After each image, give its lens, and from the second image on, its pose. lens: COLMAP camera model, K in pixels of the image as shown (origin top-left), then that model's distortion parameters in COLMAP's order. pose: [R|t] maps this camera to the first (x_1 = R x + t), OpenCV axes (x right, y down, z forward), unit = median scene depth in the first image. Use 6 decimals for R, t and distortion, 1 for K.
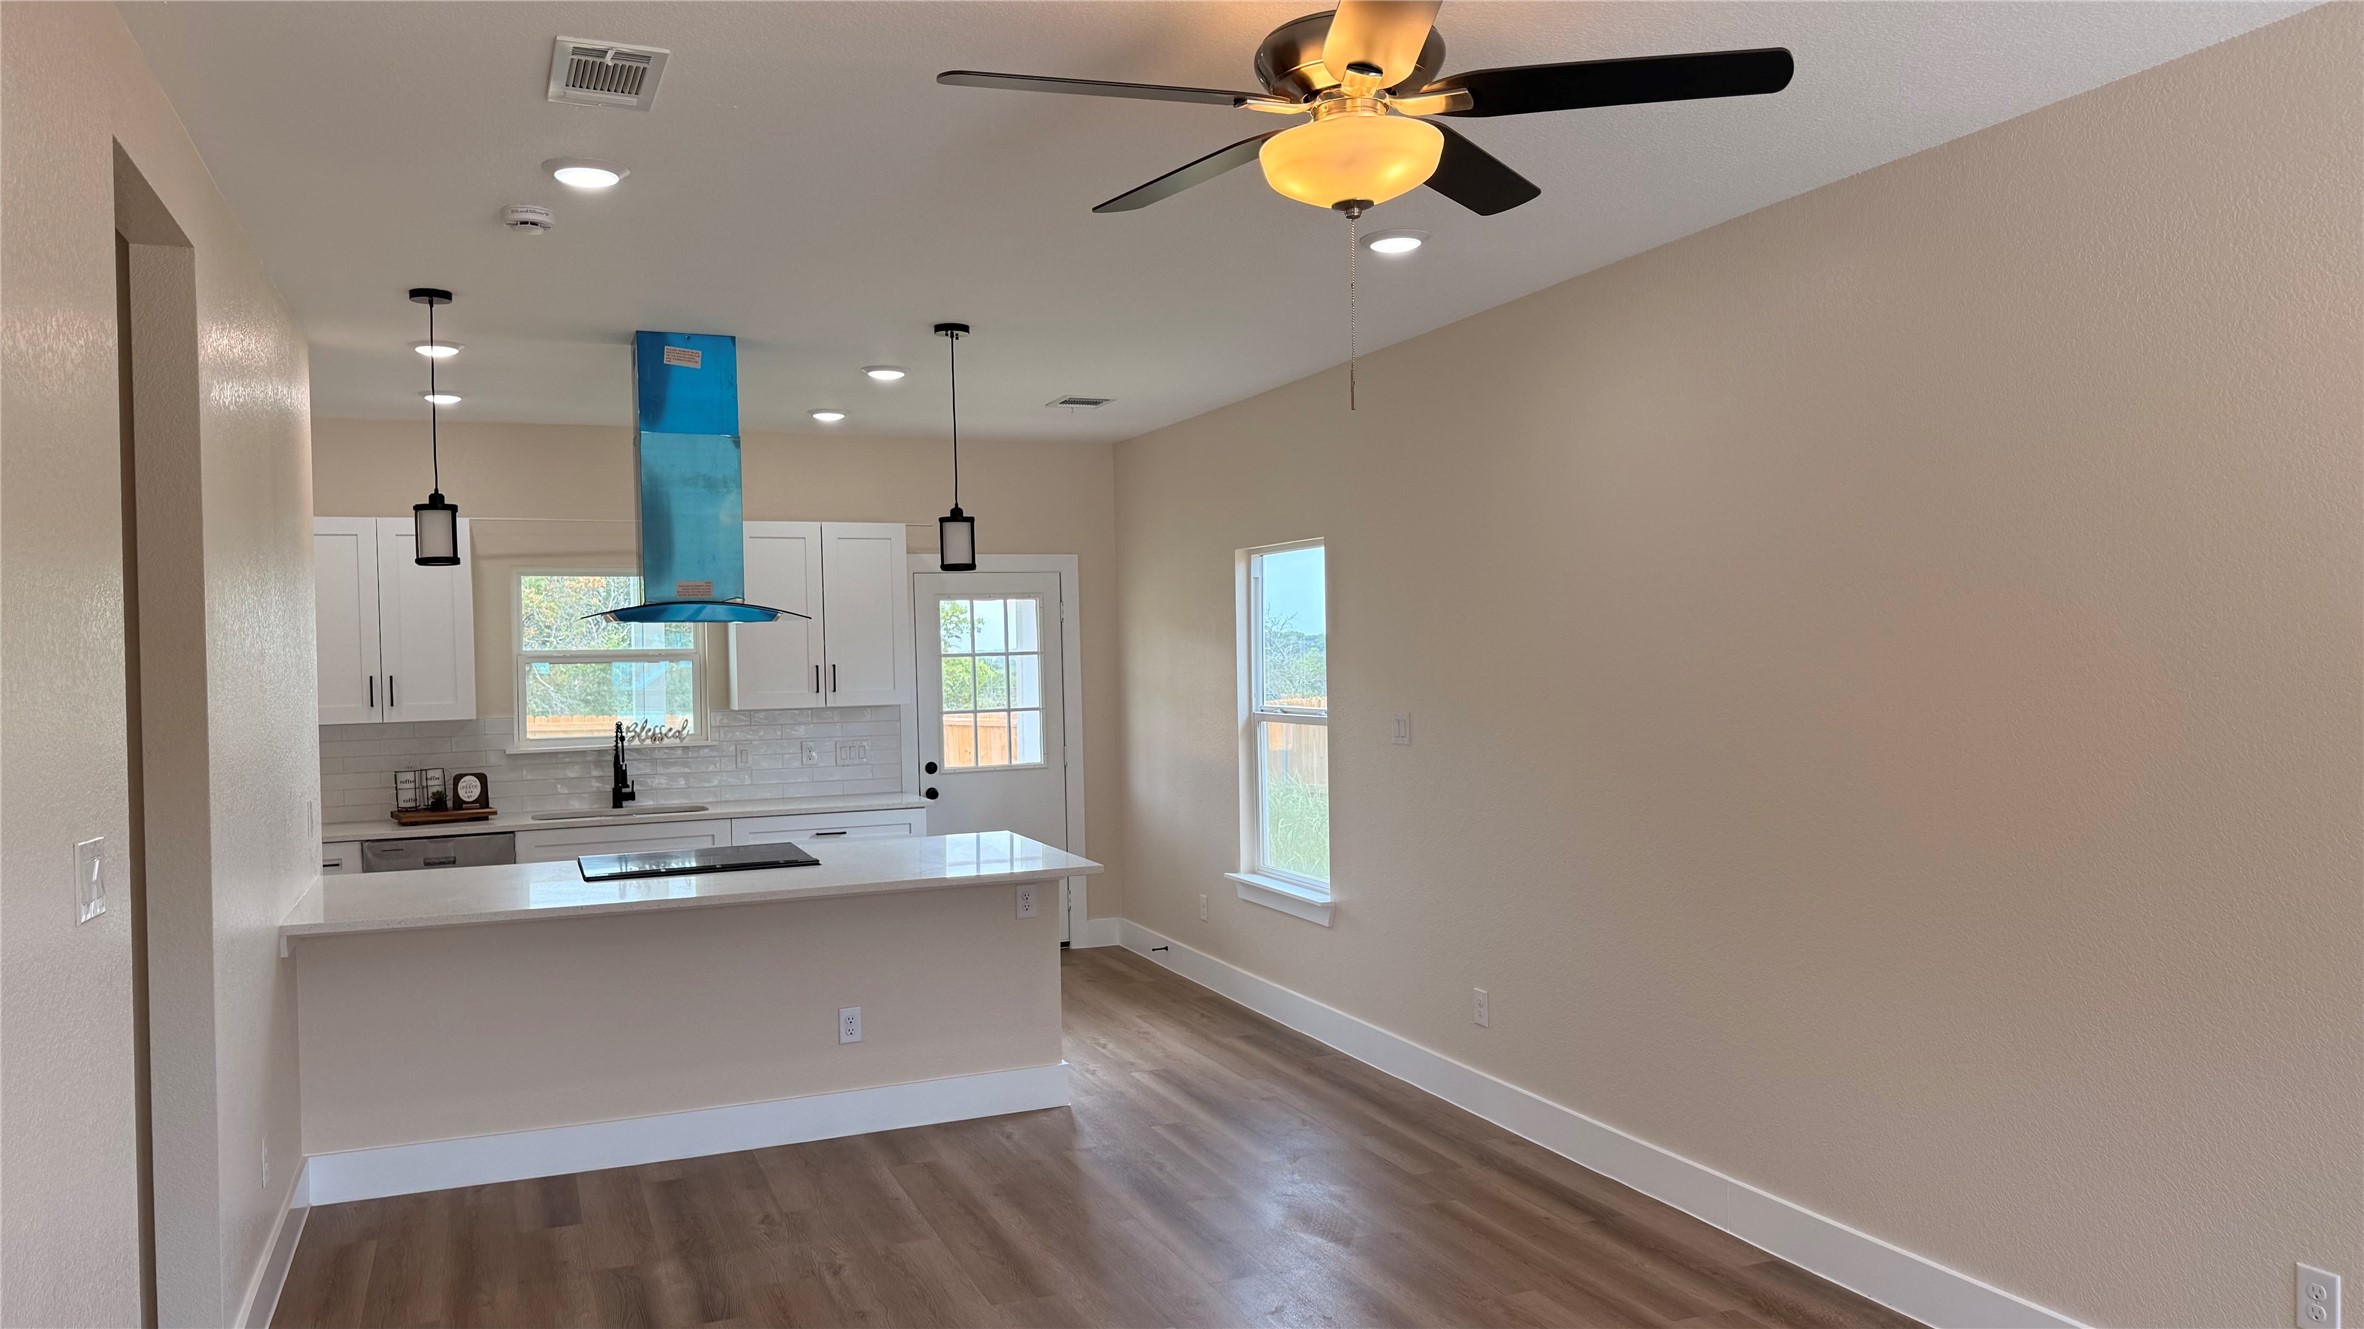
lens RADIAL K [[1644.6, 0, 1173.5], [0, 1644.6, 666.0], [0, 0, 1]] dist [0.053295, -0.062582]
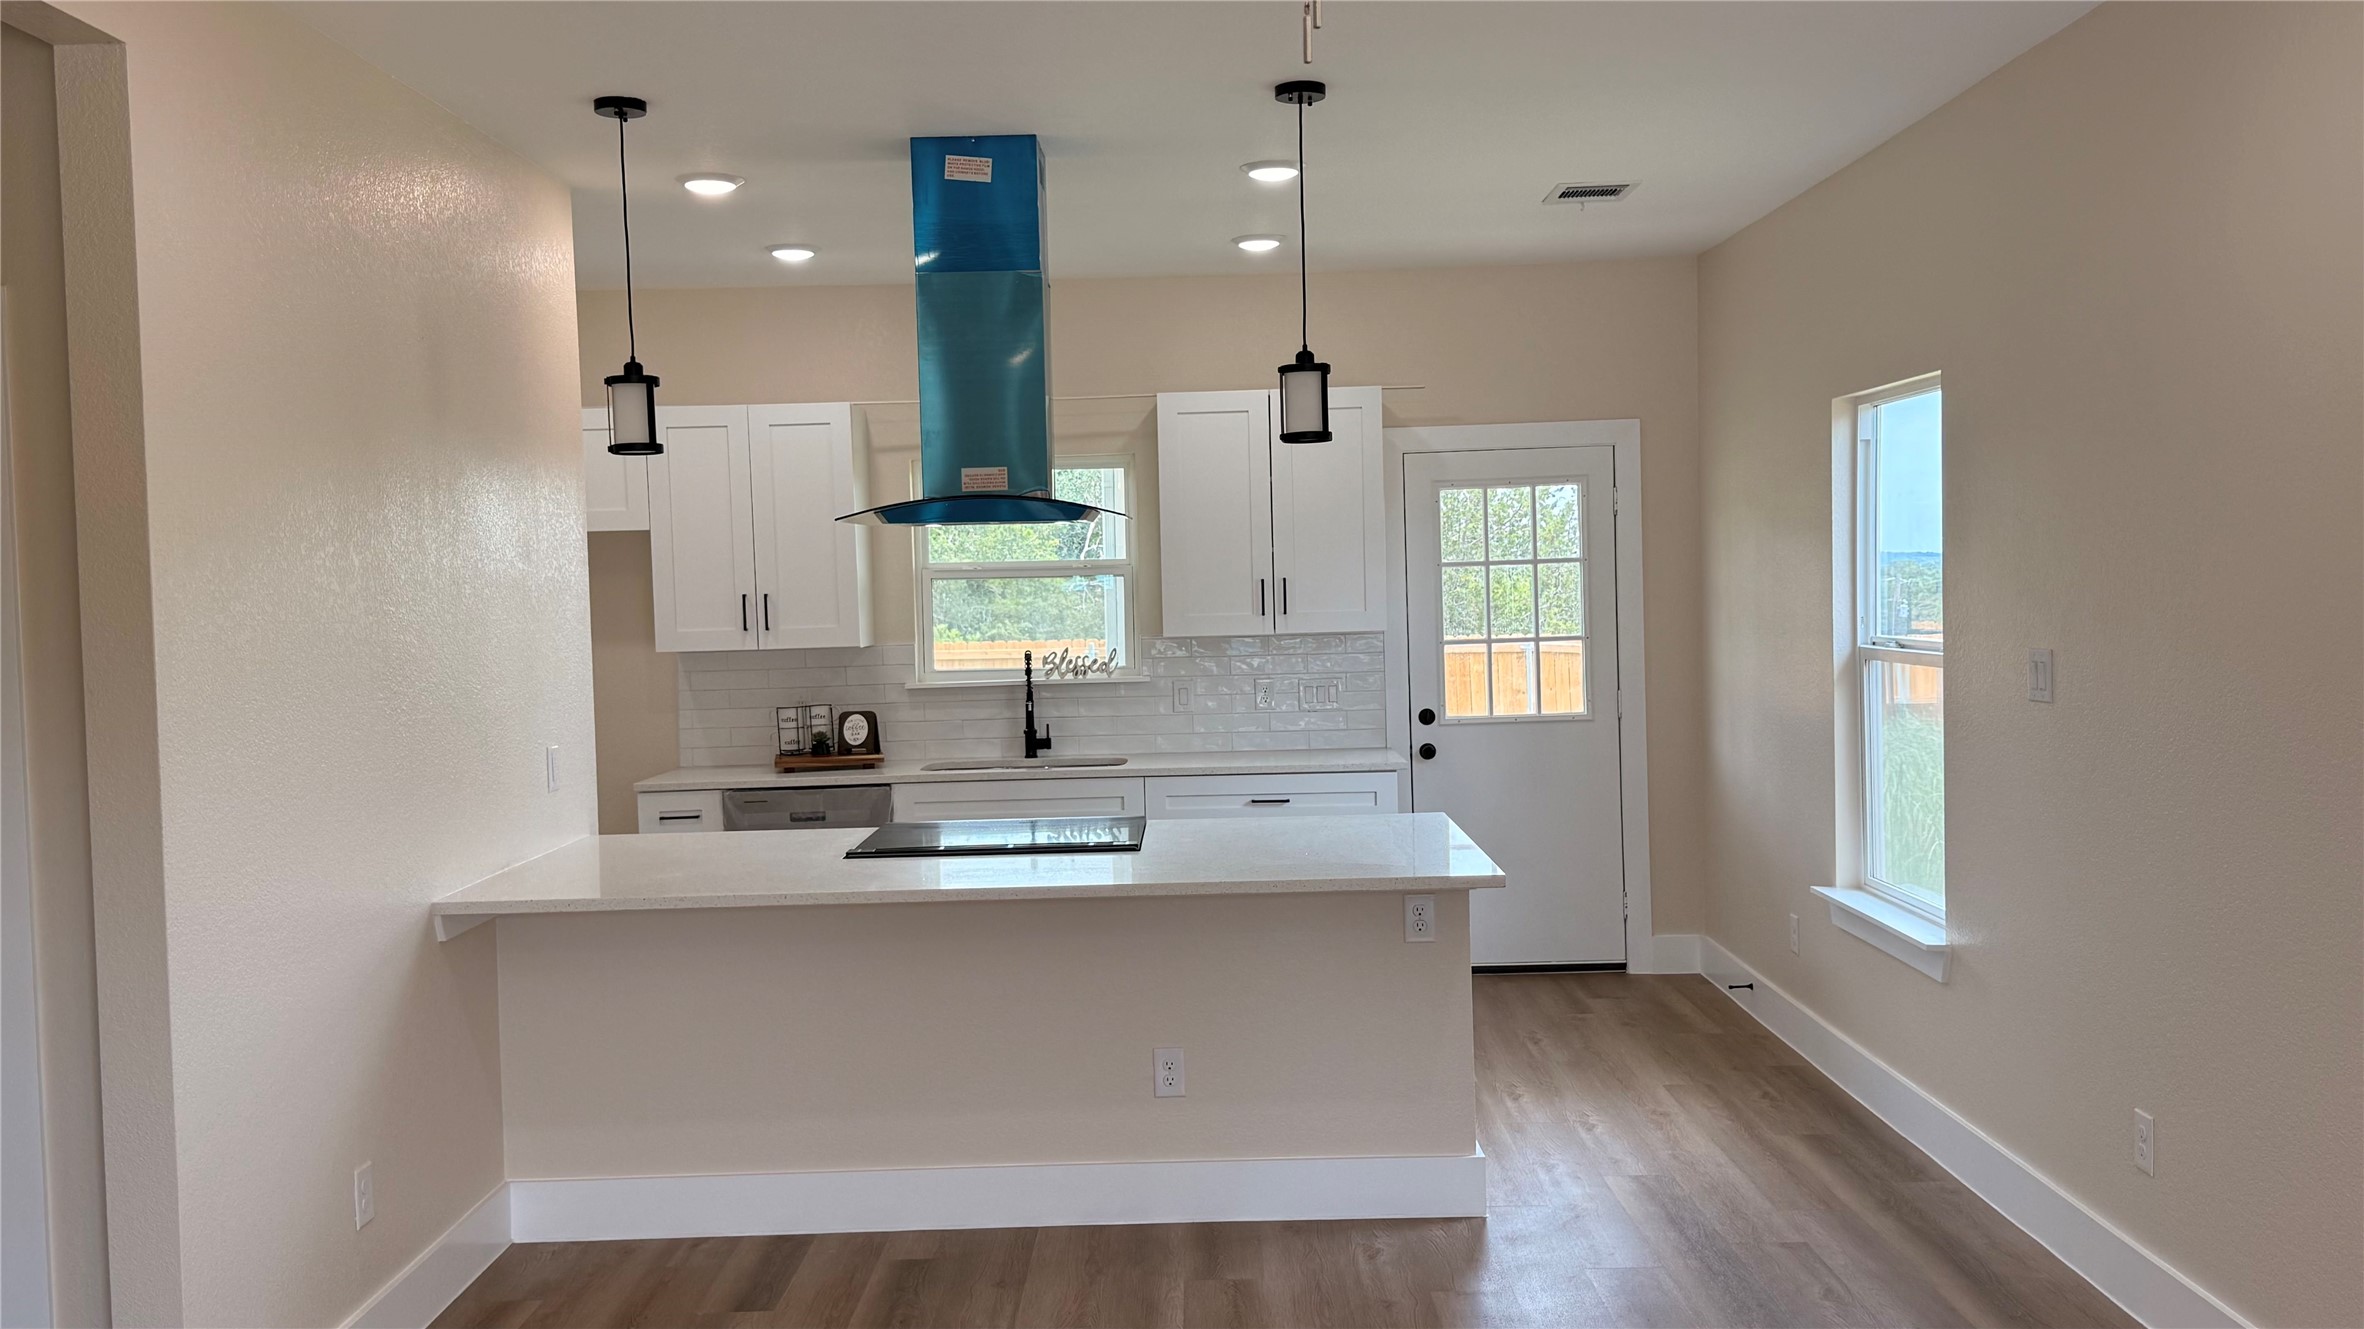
lens RADIAL K [[2009.0, 0, 1171.2], [0, 2009.0, 659.0], [0, 0, 1]] dist [0.079644, -0.023094]
pose [[0.920719, 0.010625, -0.390082, 0.120016], [0.004921, 0.999234, 0.038833, 0.000439], [0.390196, -0.037674, 0.919961, 0.151892]]
